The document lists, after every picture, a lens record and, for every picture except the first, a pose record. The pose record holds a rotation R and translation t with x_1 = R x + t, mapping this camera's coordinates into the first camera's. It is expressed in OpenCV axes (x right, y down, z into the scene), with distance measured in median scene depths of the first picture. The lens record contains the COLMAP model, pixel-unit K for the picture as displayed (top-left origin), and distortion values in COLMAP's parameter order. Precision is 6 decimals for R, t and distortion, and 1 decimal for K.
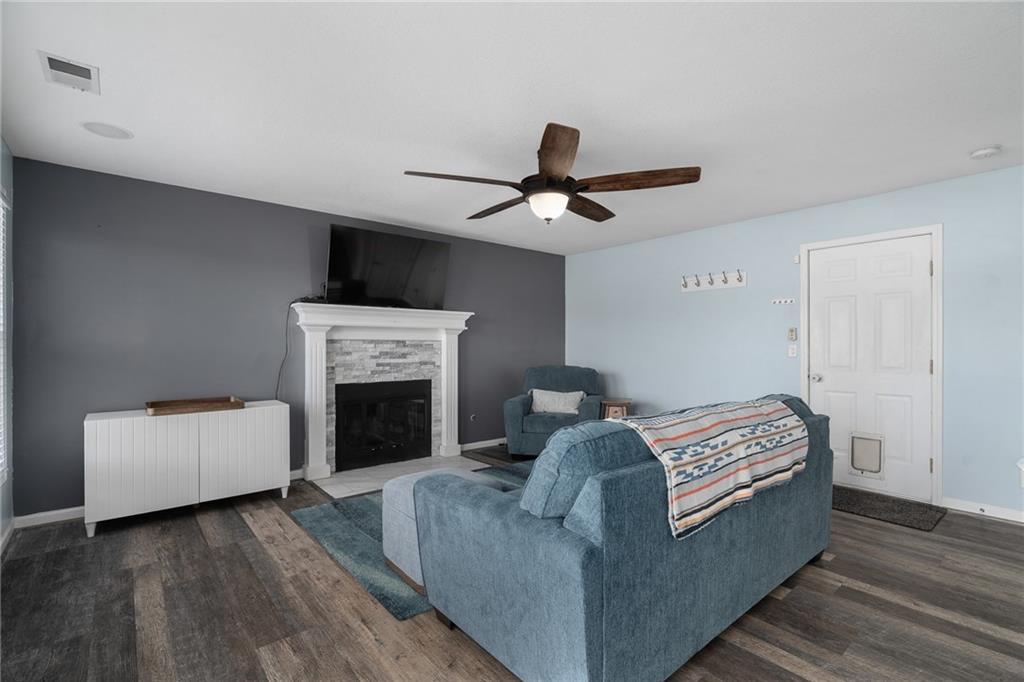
lens RADIAL K [[465.4, 0, 510.8], [0, 465.4, 347.0], [0, 0, 1]] dist [-0.002893, 0.000070]
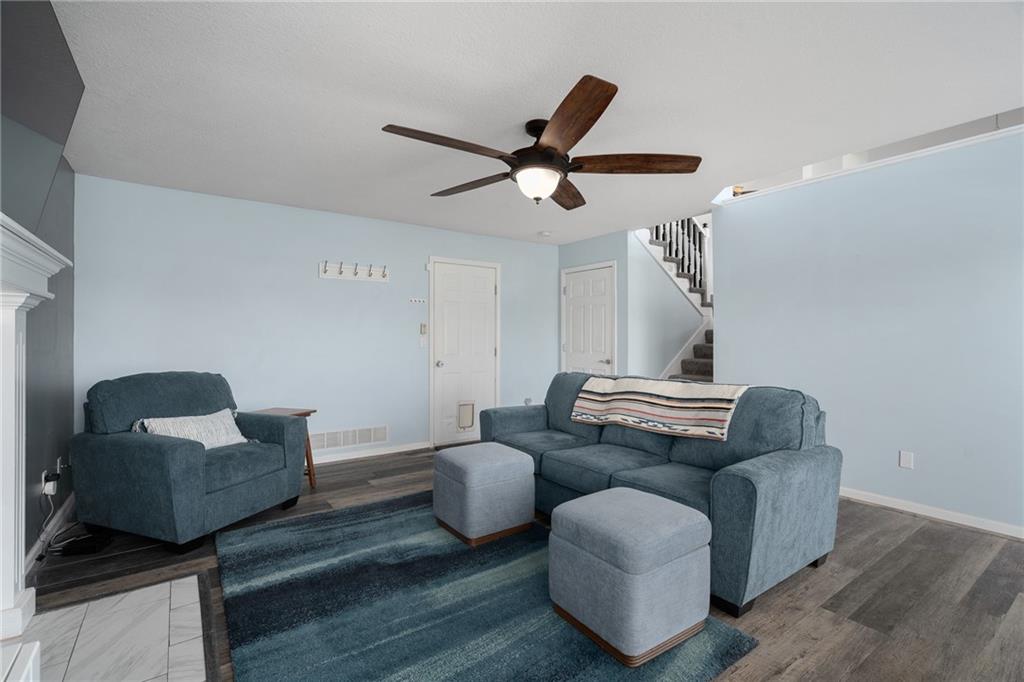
lens RADIAL K [[465.4, 0, 510.0], [0, 465.4, 335.4], [0, 0, 1]] dist [-0.002893, 0.000070]
pose [[0.082887, 0.008356, 0.996524, -0.506440], [0.004458, 0.999952, -0.008756, 0.000601], [-0.996549, 0.005169, 0.082846, 0.603032]]
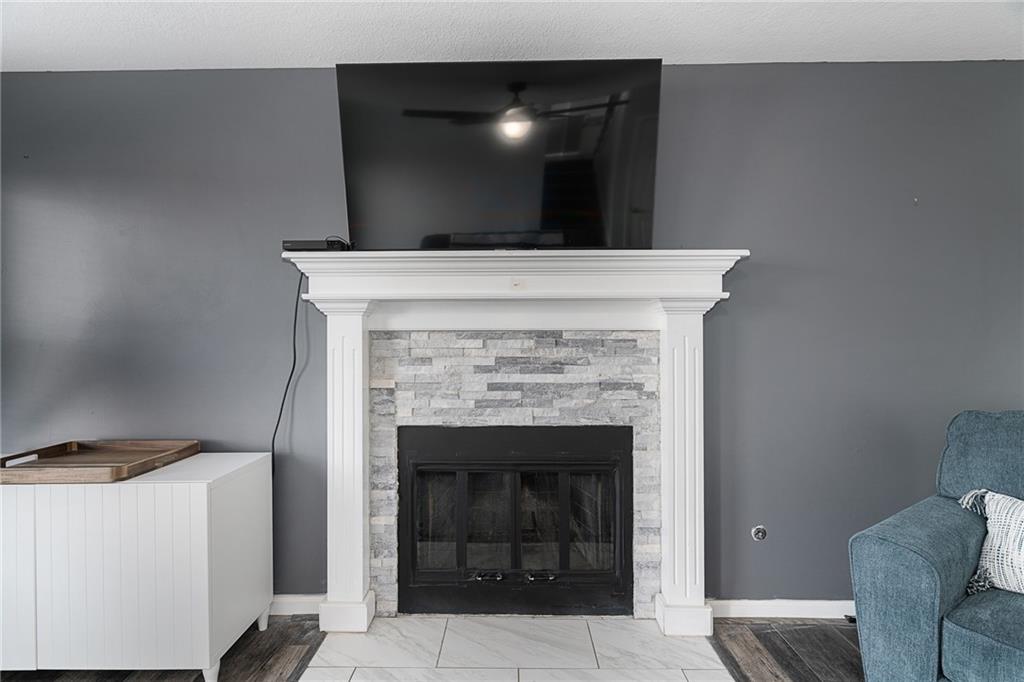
lens RADIAL K [[465.4, 0, 507.7], [0, 465.4, 341.2], [0, 0, 1]] dist [-0.002893, 0.000070]
pose [[0.756933, -0.005356, -0.653470, 0.013324], [0.001132, 0.999976, -0.006884, -0.001885], [0.653491, 0.004471, 0.756921, 0.661389]]
